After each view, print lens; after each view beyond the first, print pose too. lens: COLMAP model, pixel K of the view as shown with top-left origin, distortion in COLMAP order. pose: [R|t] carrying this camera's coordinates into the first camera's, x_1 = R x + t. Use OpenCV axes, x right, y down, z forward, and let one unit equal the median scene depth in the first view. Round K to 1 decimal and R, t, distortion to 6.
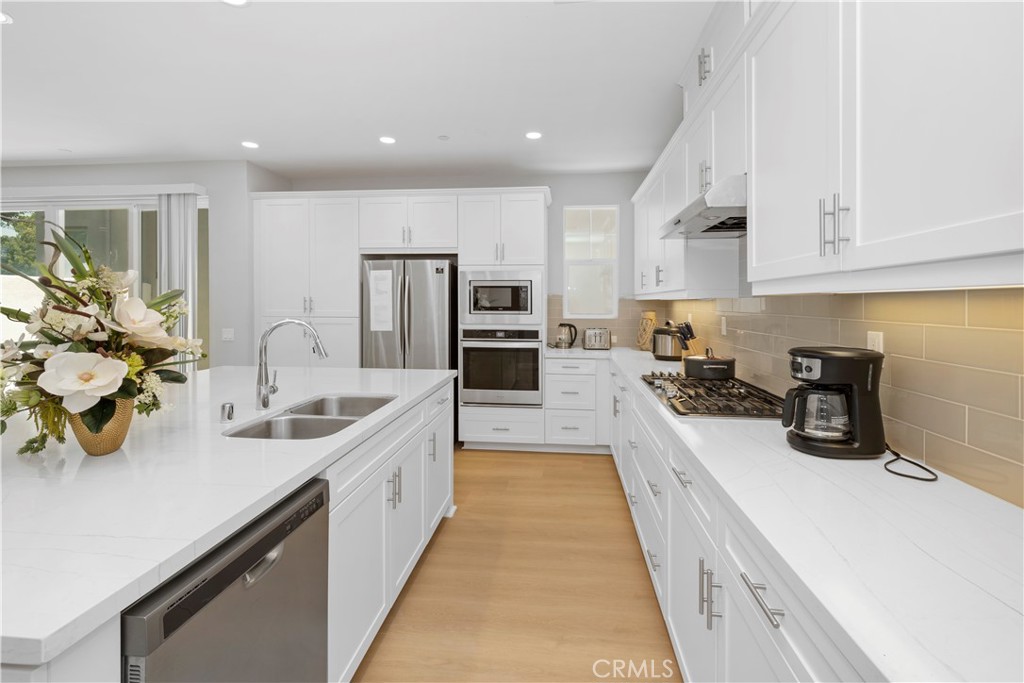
lens RADIAL K [[441.4, 0, 525.4], [0, 441.4, 305.9], [0, 0, 1]] dist [-0.001708, -0.000101]
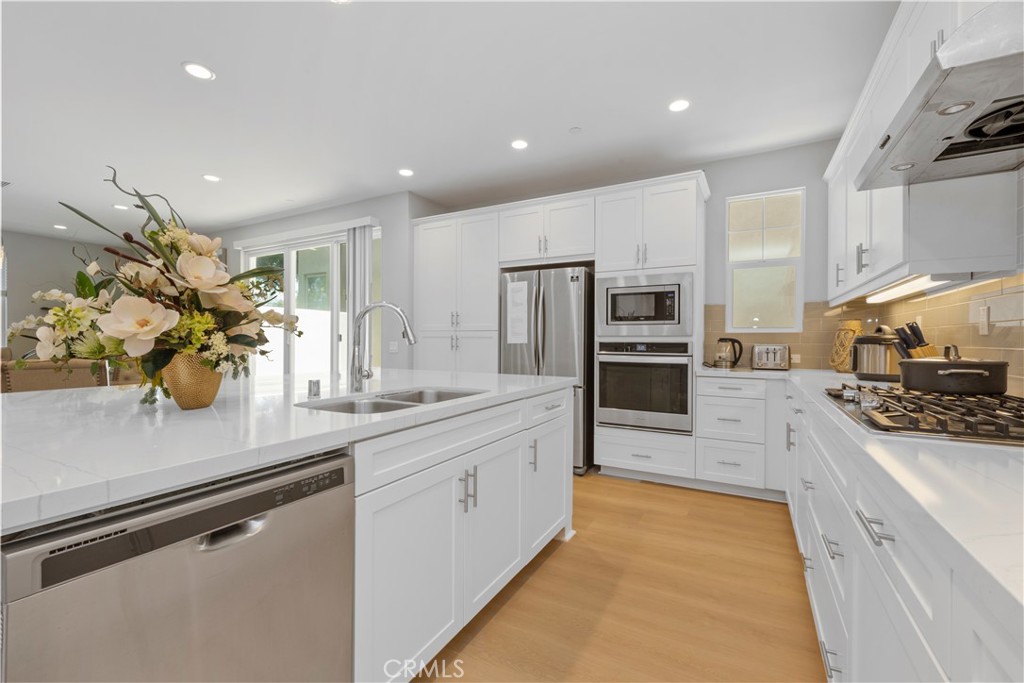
lens RADIAL K [[435.4, 0, 512.0], [0, 435.4, 341.5], [0, 0, 1]] dist [-0.000340, -0.000159]
pose [[0.917682, 0.004711, -0.397288, 0.052056], [-0.004000, 0.999989, 0.002618, 0.052319], [0.397296, -0.000813, 0.917690, 0.107923]]
